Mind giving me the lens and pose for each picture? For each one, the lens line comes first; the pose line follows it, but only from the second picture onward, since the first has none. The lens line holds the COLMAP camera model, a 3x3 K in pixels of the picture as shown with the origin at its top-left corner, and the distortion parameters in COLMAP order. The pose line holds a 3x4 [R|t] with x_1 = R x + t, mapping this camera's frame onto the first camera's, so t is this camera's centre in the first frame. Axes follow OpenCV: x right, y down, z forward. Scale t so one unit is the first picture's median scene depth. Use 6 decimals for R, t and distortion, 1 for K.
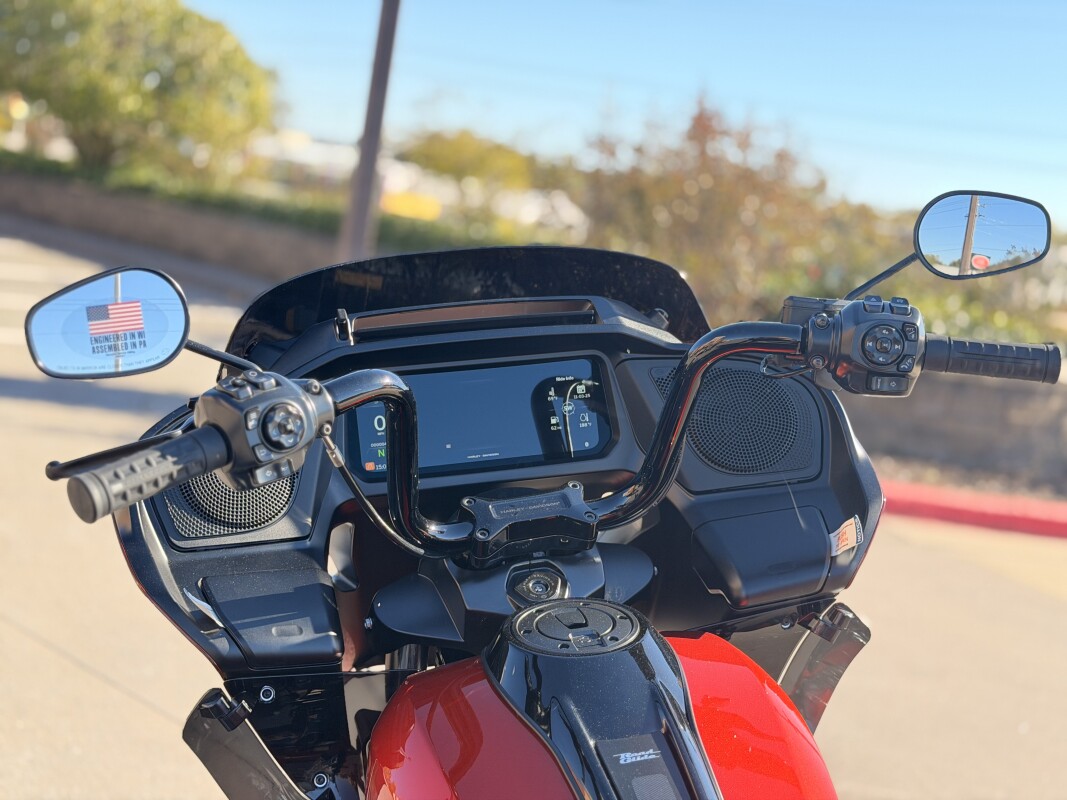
lens RADIAL K [[1451.8, 0, 572.1], [0, 1451.8, 404.5], [0, 0, 1]] dist [0.160241, -0.076428]
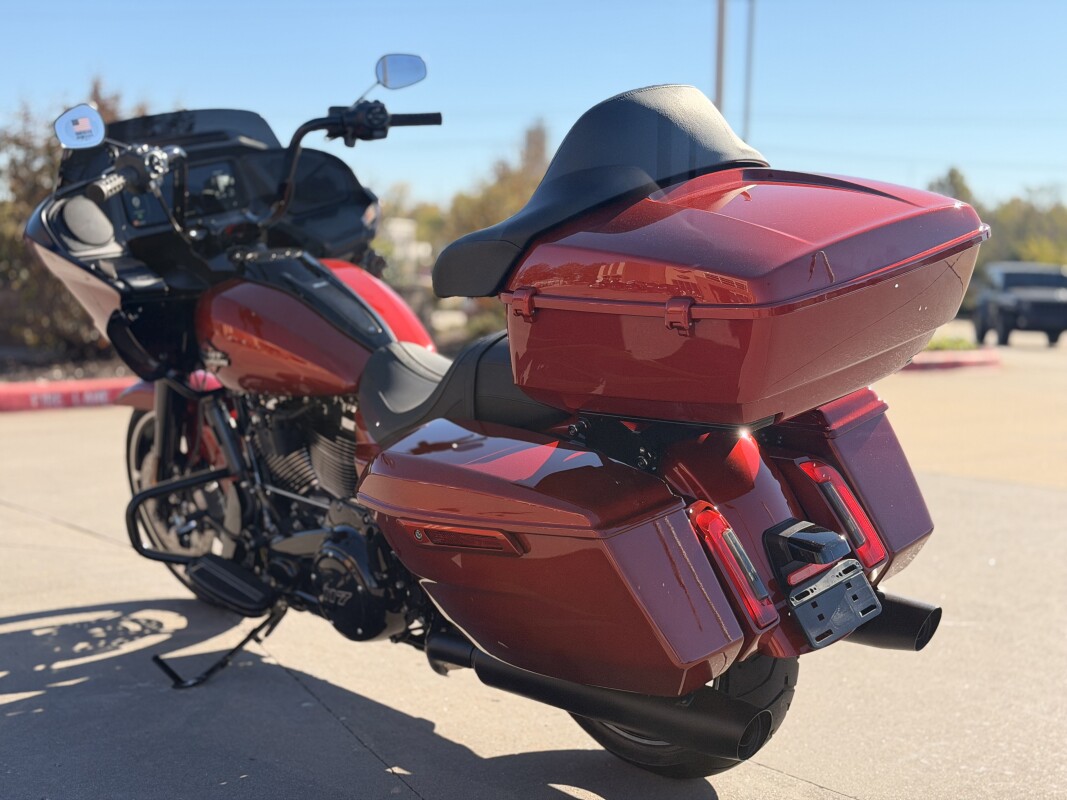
lens RADIAL K [[1451.8, 0, 572.1], [0, 1451.8, 404.5], [0, 0, 1]] dist [0.160241, -0.076428]
pose [[0.883926, -0.195973, 0.424581, -0.637914], [0.201178, 0.978997, 0.033046, 0.419191], [-0.422139, 0.056206, 0.904787, -1.349167]]
